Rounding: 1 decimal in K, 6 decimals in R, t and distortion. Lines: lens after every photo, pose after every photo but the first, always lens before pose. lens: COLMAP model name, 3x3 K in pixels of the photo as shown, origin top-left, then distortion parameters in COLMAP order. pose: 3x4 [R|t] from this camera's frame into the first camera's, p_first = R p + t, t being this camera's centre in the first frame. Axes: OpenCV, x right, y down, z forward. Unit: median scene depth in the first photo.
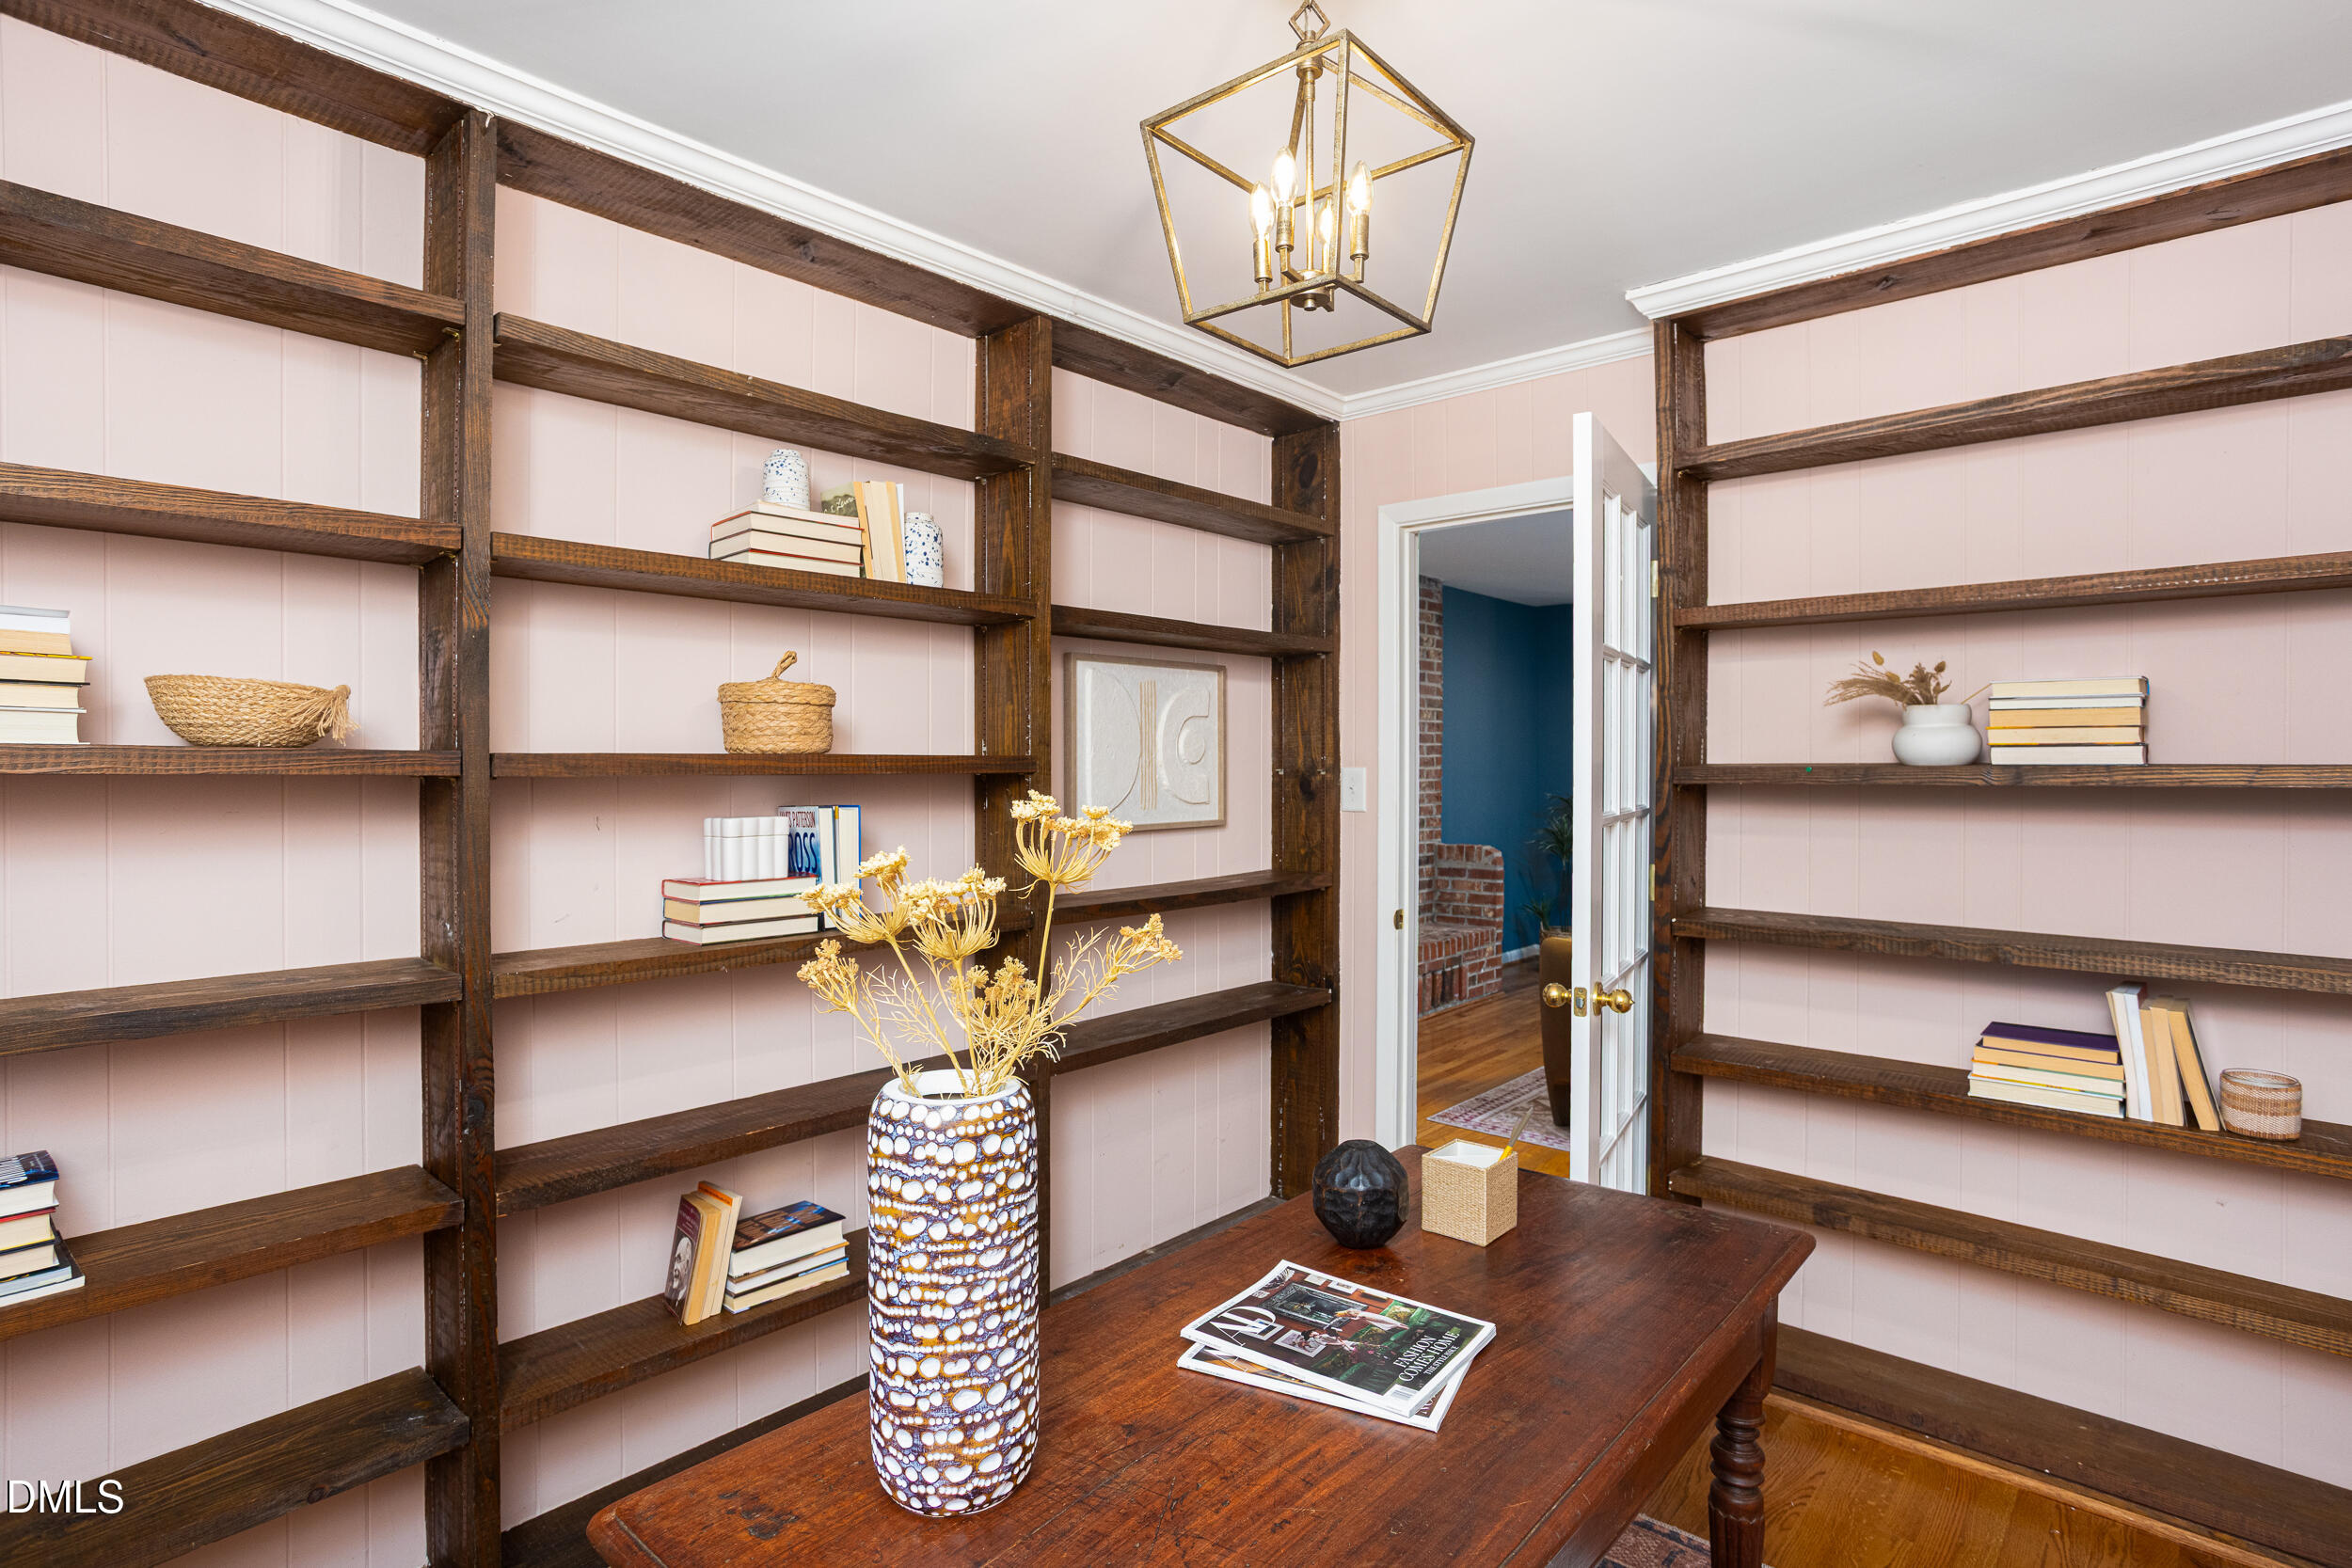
lens RADIAL K [[1171.8, 0, 1181.3], [0, 1171.8, 769.5], [0, 0, 1]] dist [-0.041583, 0.000672]
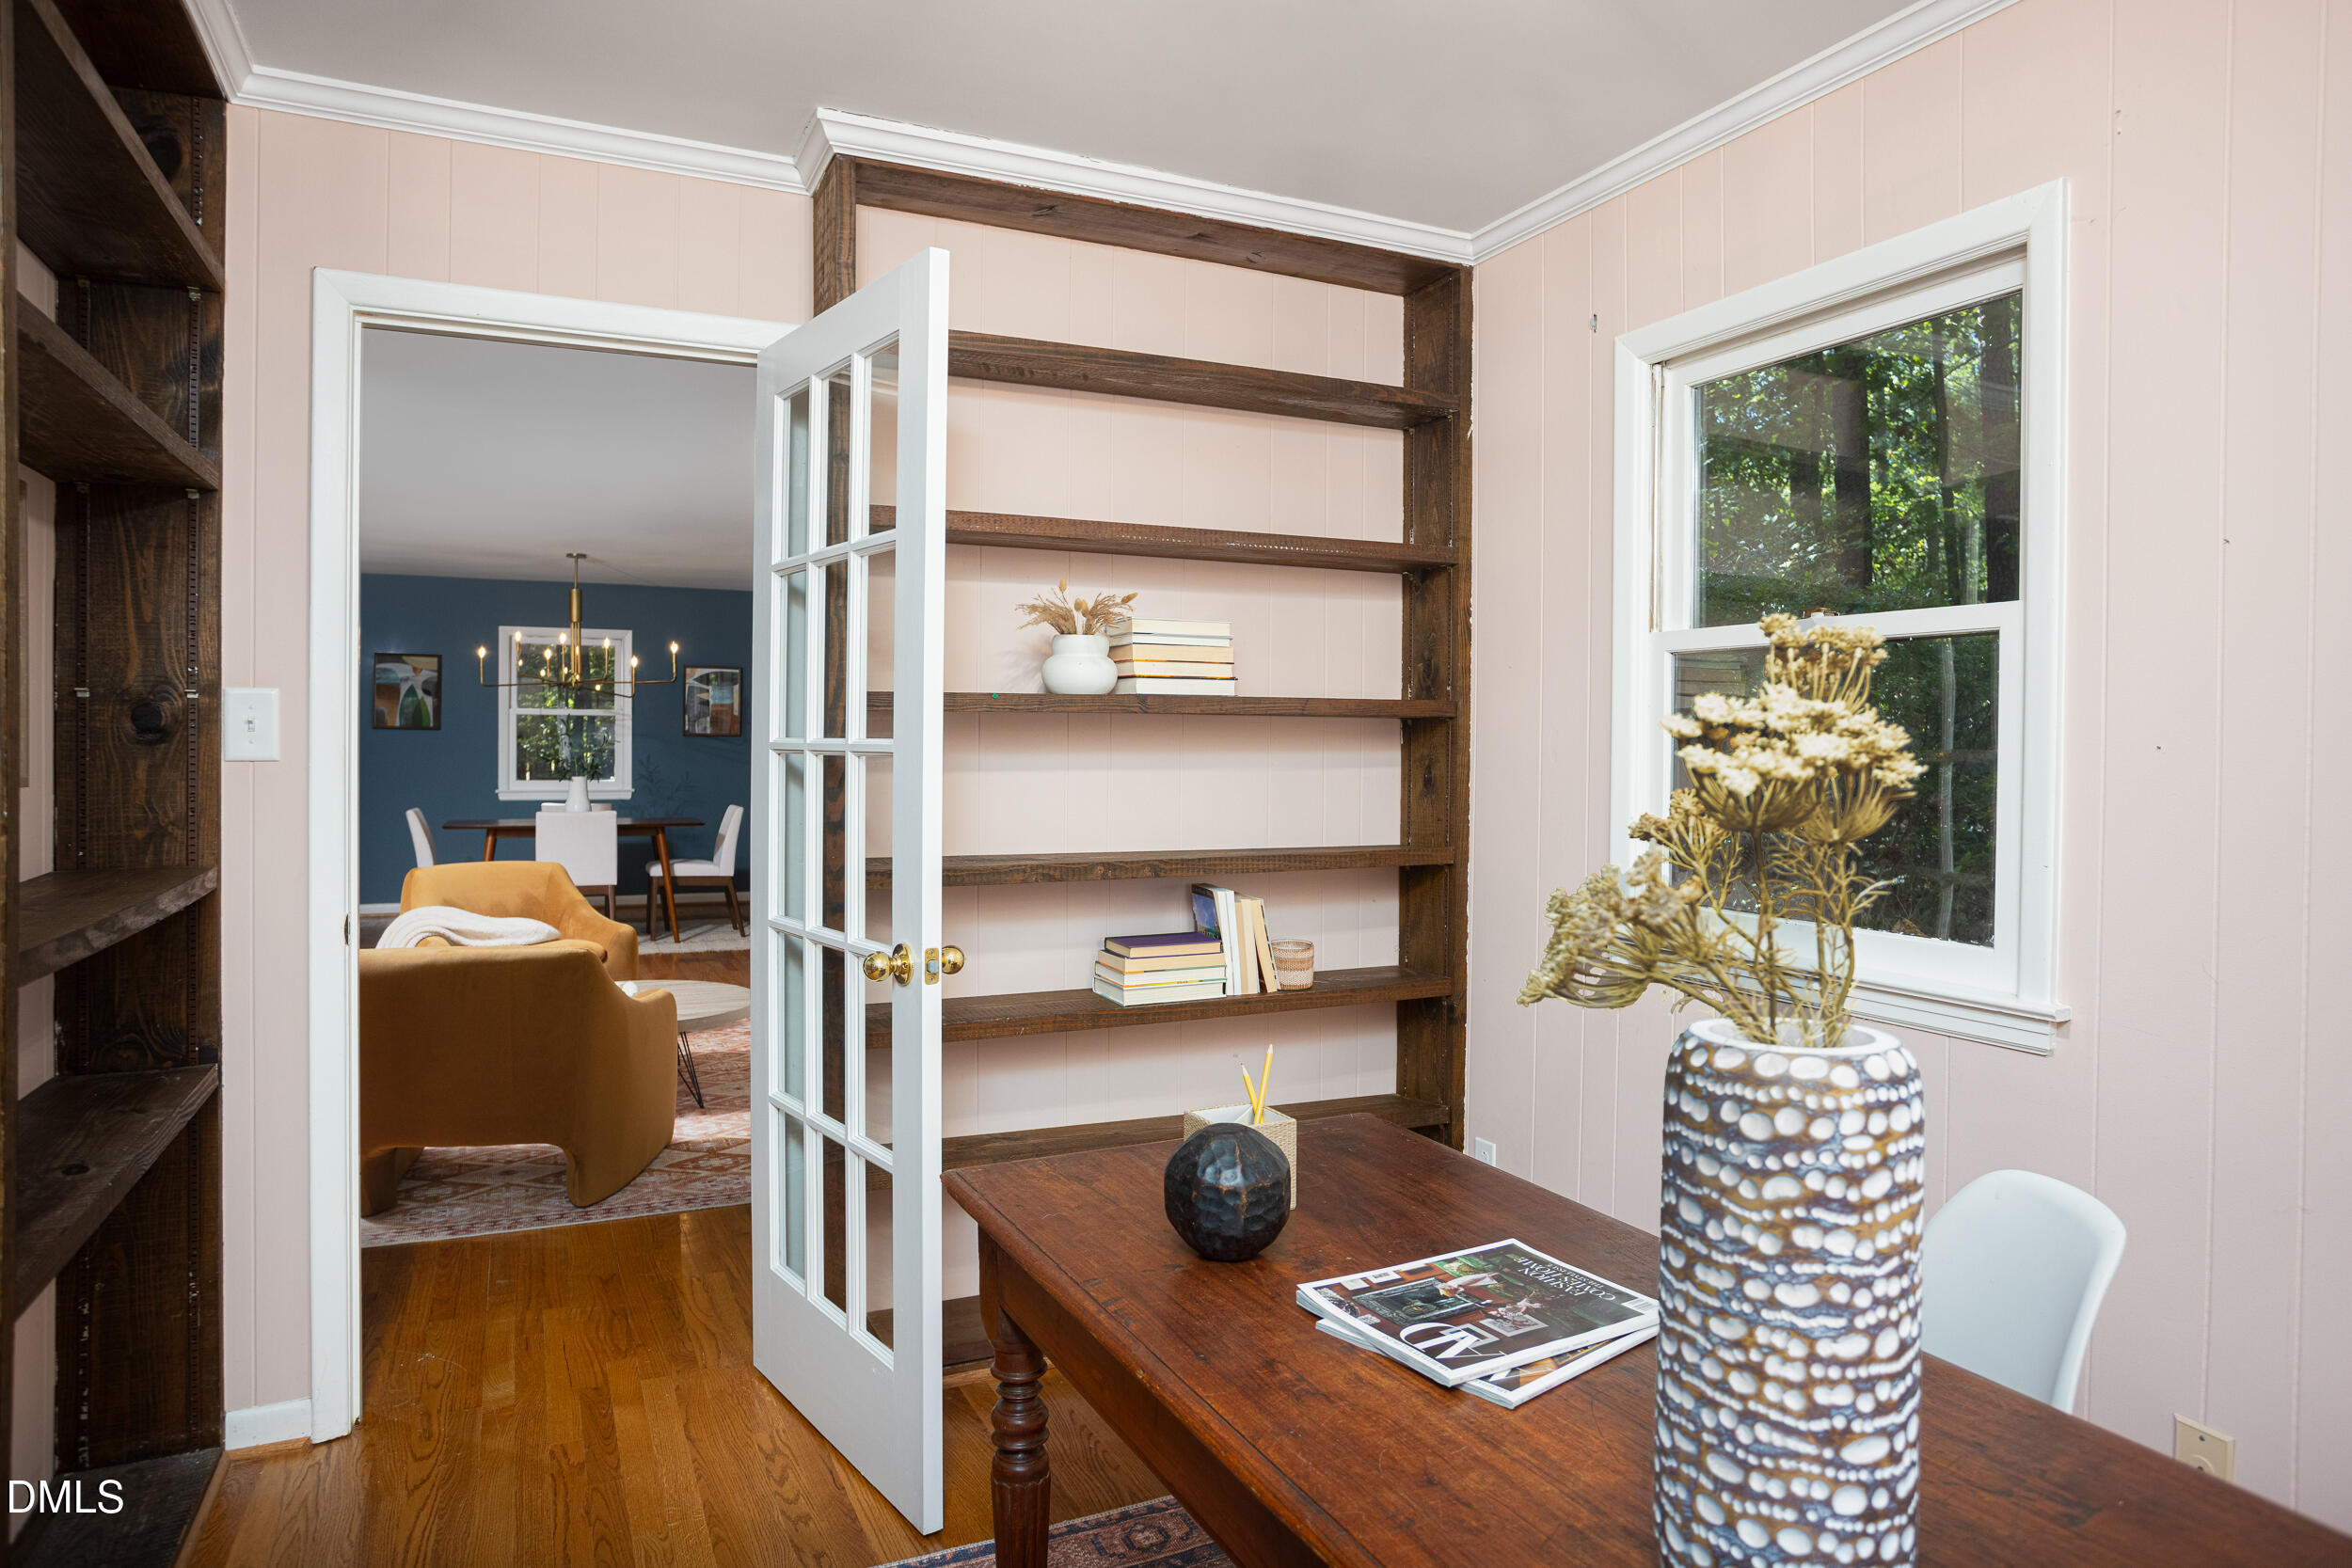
lens RADIAL K [[1395.5, 0, 1173.7], [0, 1395.5, 747.6], [0, 0, 1]] dist [-0.042299, 0.000399]
pose [[0.391526, -0.000441, 0.920167, -0.513507], [0.001425, 0.999999, -0.000127, 0.048920], [-0.920166, 0.001361, 0.391527, 0.482099]]
